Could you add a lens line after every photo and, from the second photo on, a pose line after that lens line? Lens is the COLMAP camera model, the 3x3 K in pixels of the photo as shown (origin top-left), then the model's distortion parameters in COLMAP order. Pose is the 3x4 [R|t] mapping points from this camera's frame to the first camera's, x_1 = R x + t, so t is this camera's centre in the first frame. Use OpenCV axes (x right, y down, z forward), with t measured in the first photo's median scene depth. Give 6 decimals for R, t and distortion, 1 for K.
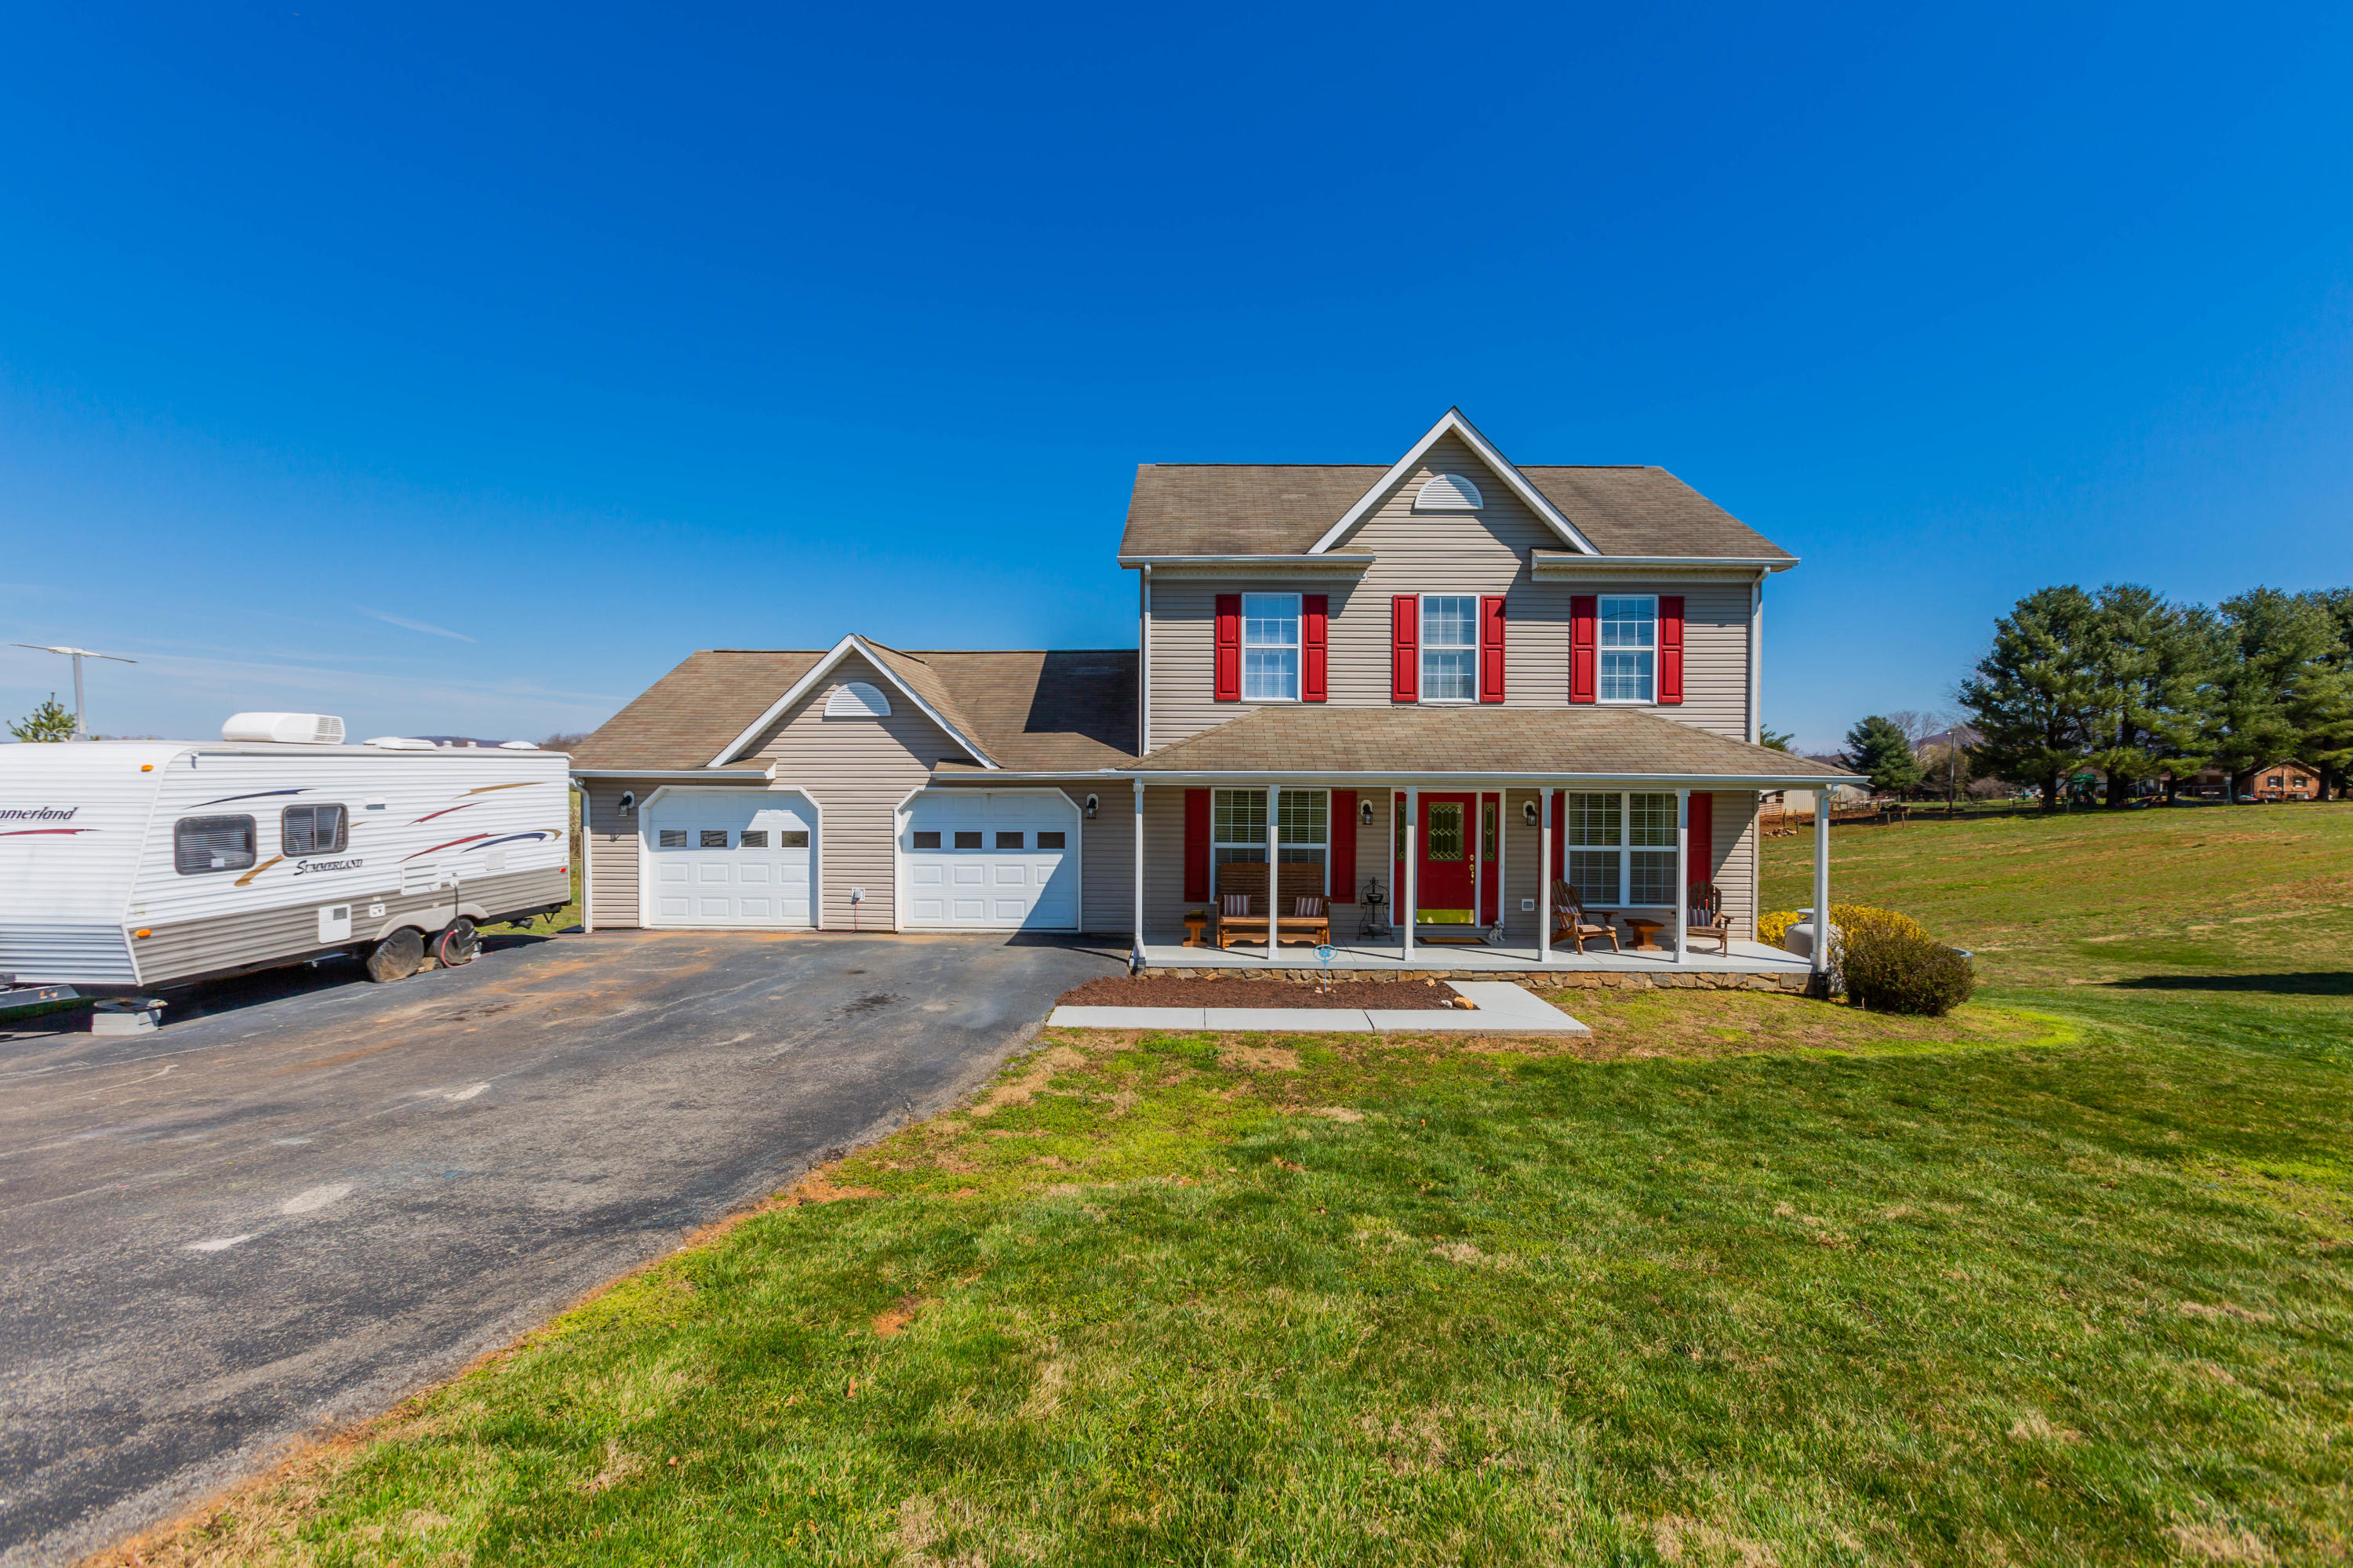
lens RADIAL K [[1062.5, 0, 1180.6], [0, 1062.5, 781.0], [0, 0, 1]] dist [-0.002607, 0.000736]
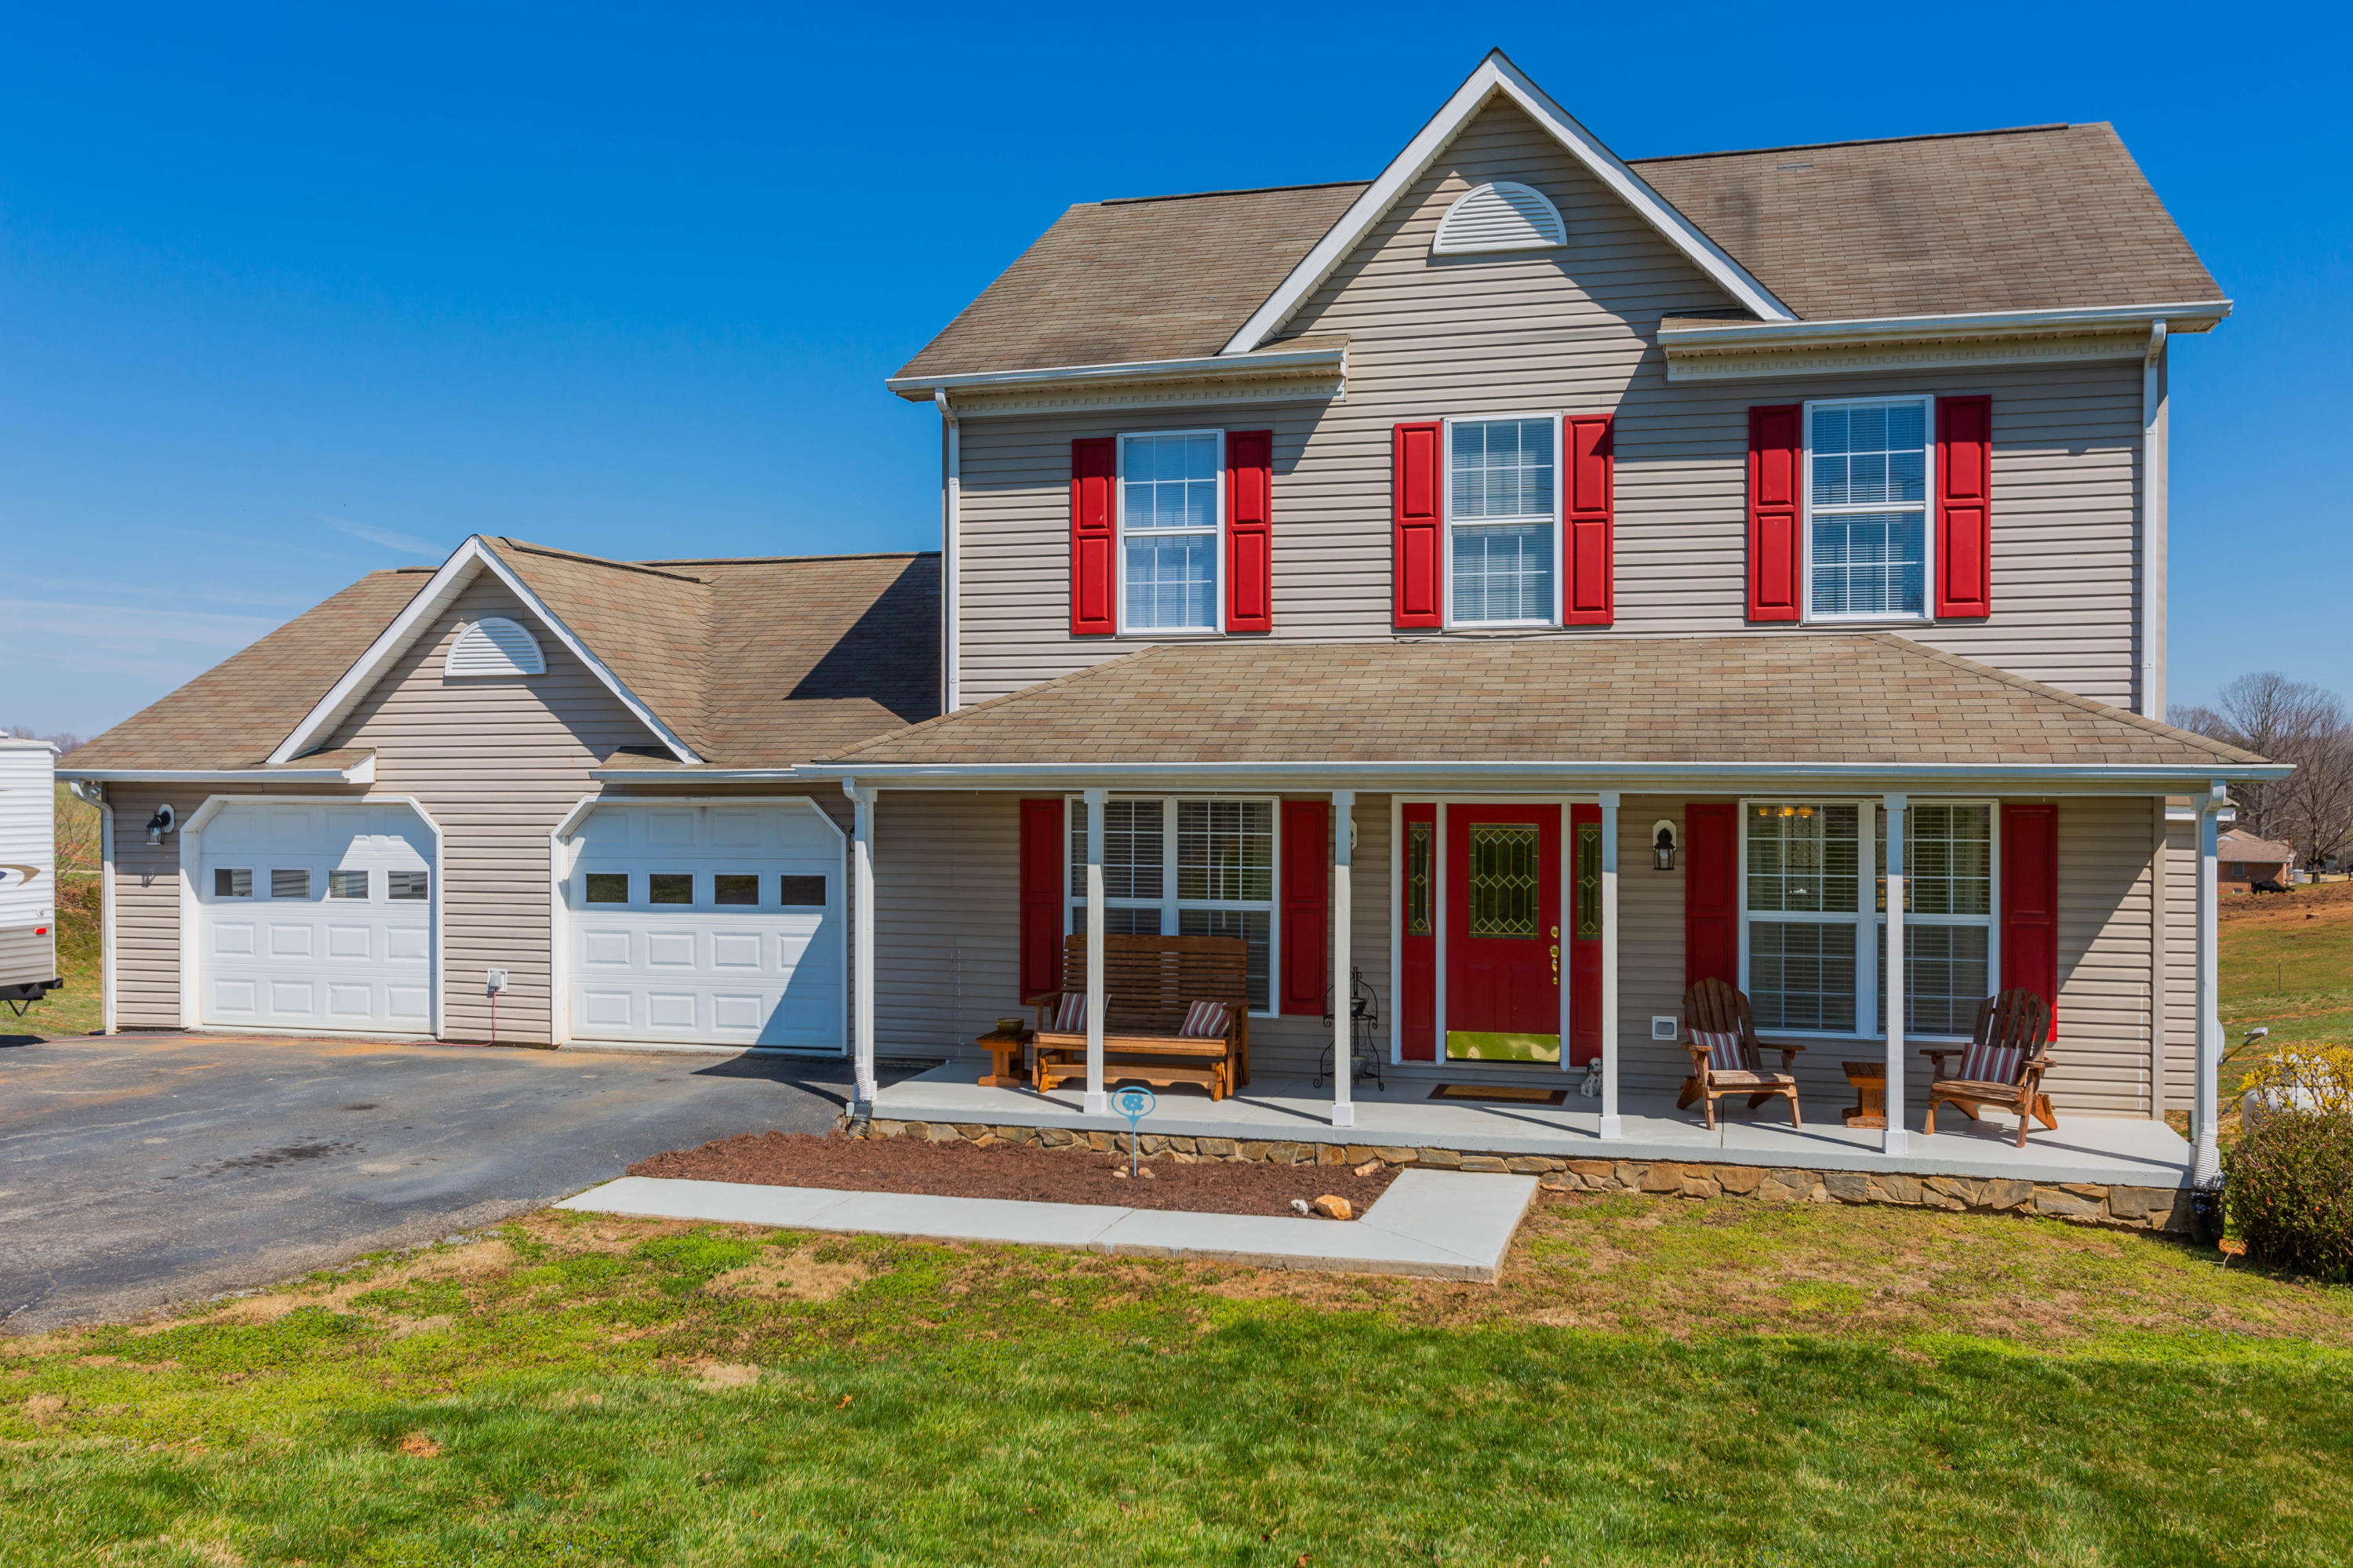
lens RADIAL K [[2009.8, 0, 1200.3], [0, 2009.8, 782.5], [0, 0, 1]] dist [0.023153, -0.009218]
pose [[0.966803, -0.004675, -0.255481, 0.359535], [0.002882, 0.999969, -0.007391, 0.007357], [0.255507, 0.006409, 0.966786, 0.026091]]
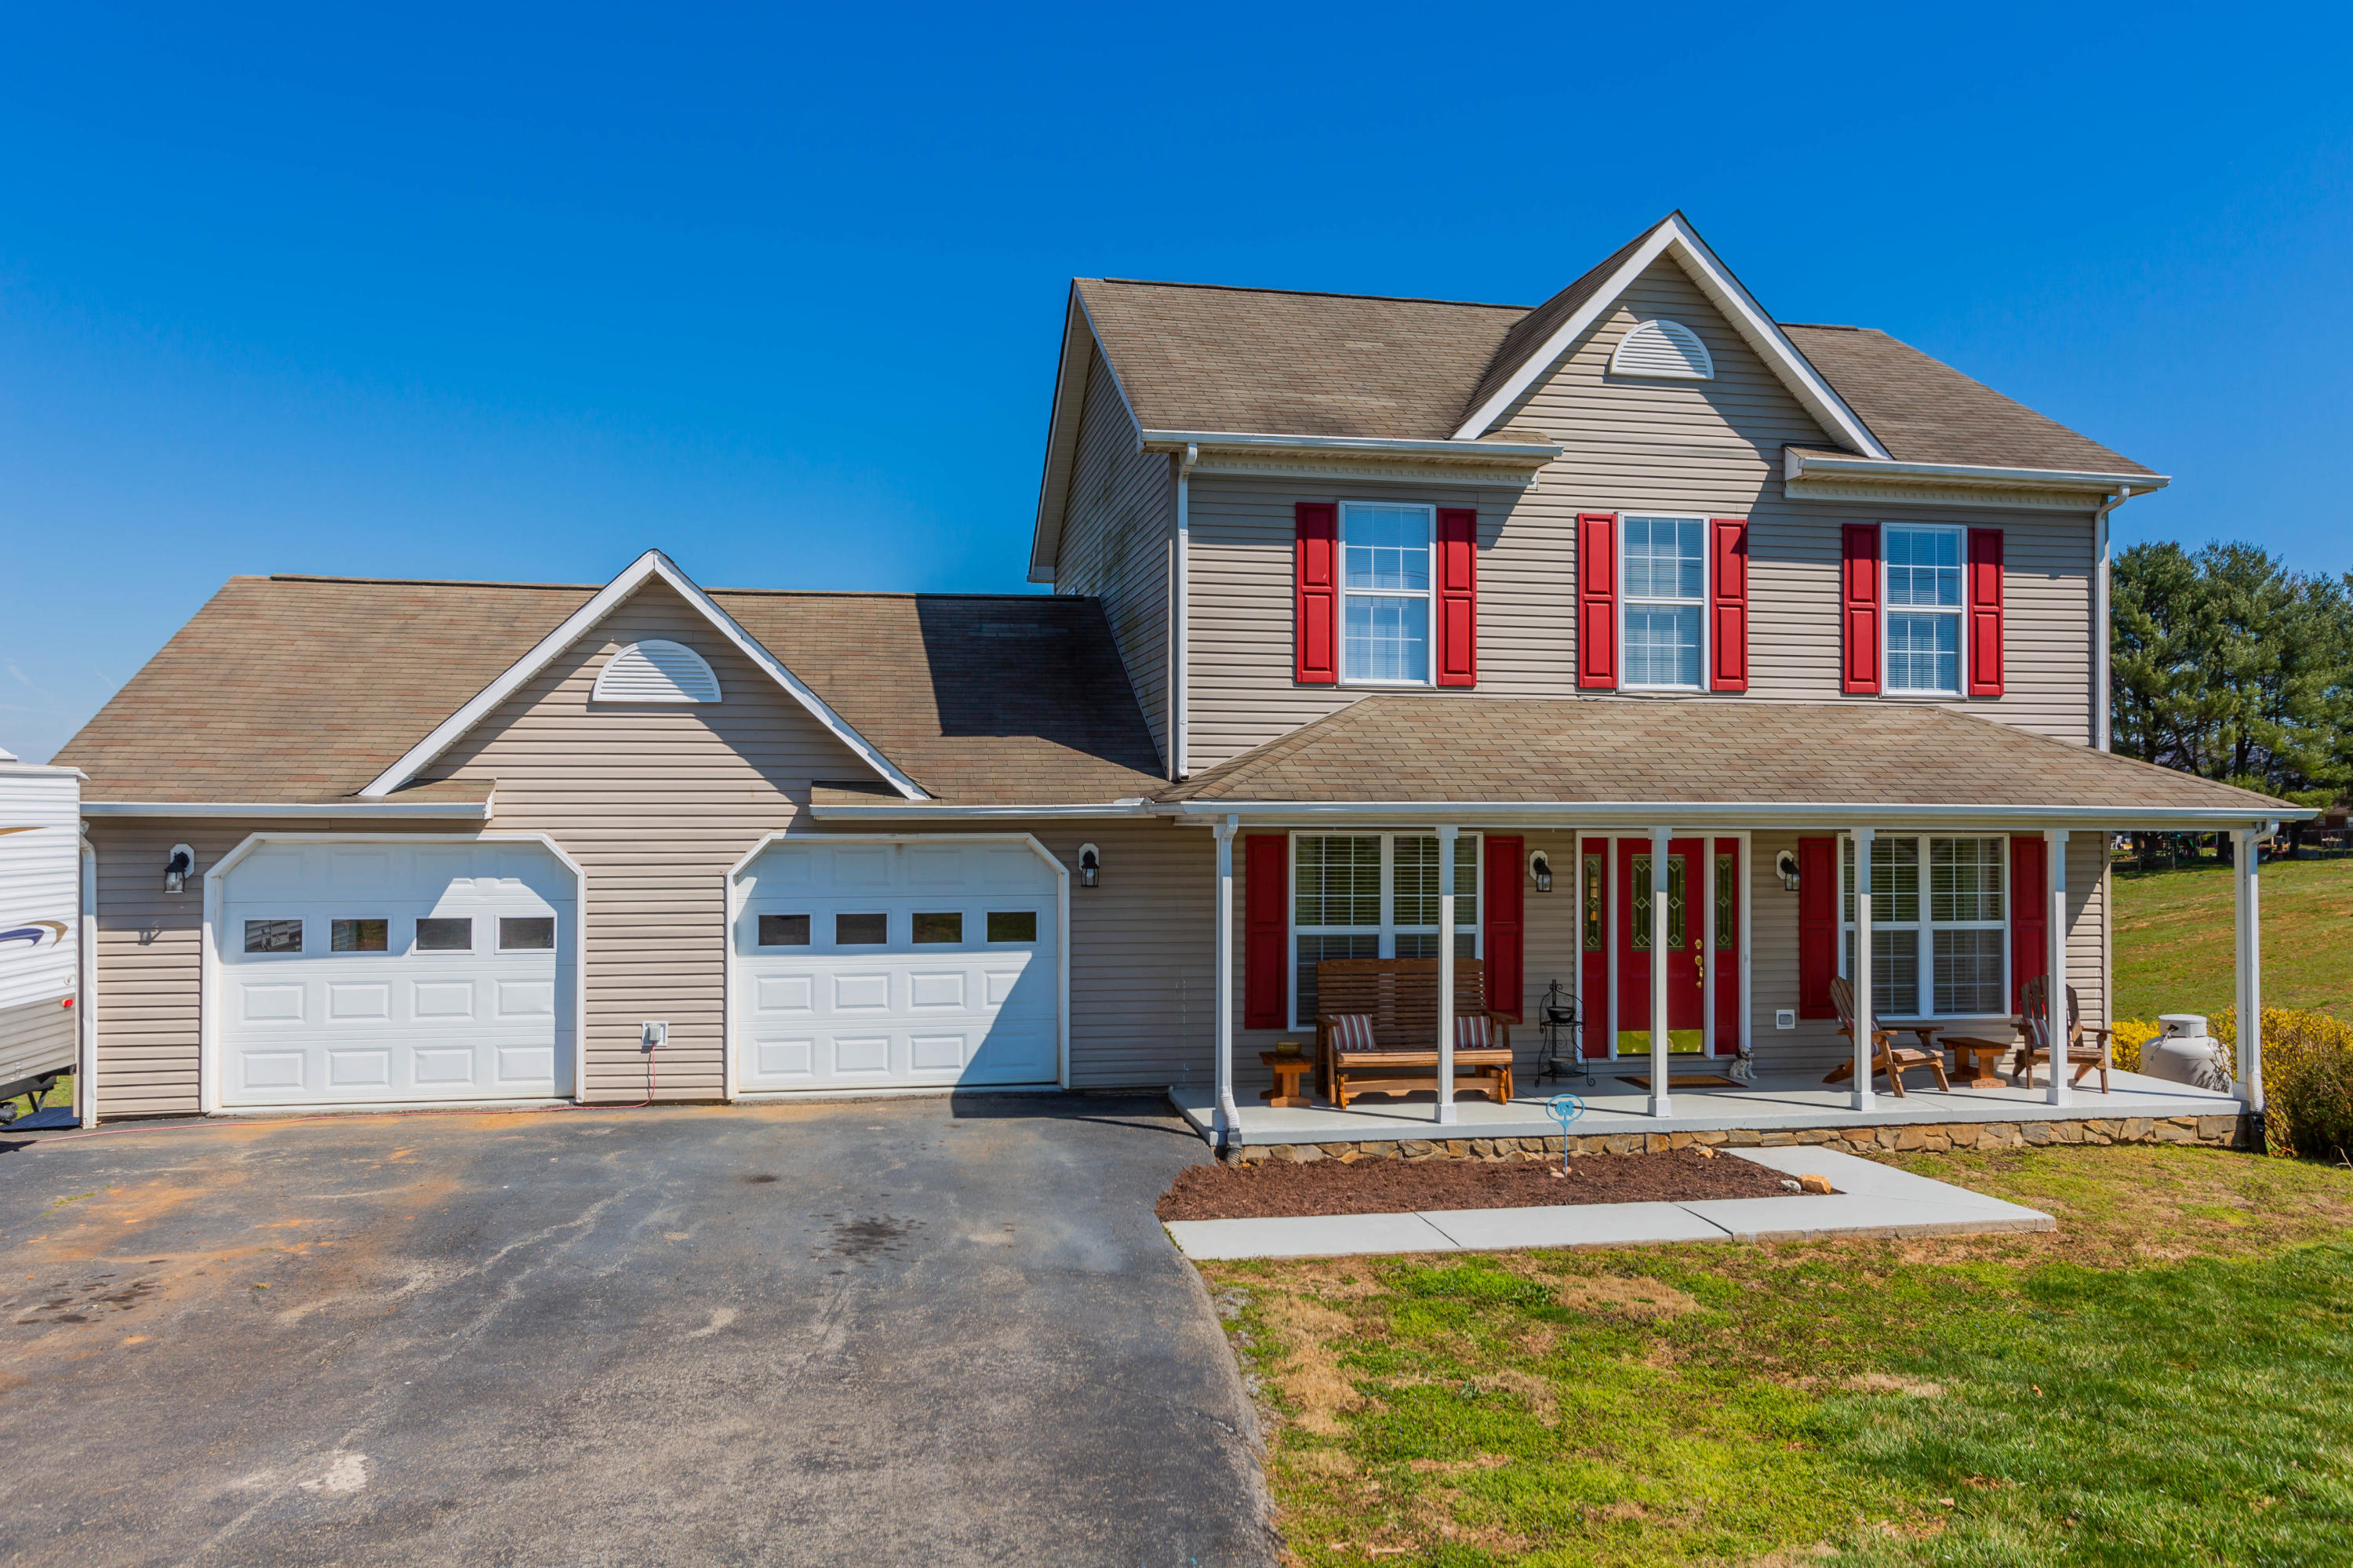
lens RADIAL K [[1749.0, 0, 1171.5], [0, 1749.0, 782.7], [0, 0, 1]] dist [0.033856, -0.025149]
pose [[0.976471, 0.001431, 0.215644, -0.243432], [0.004364, 0.999642, -0.026395, 0.004498], [-0.215605, 0.026715, 0.976115, 0.075350]]
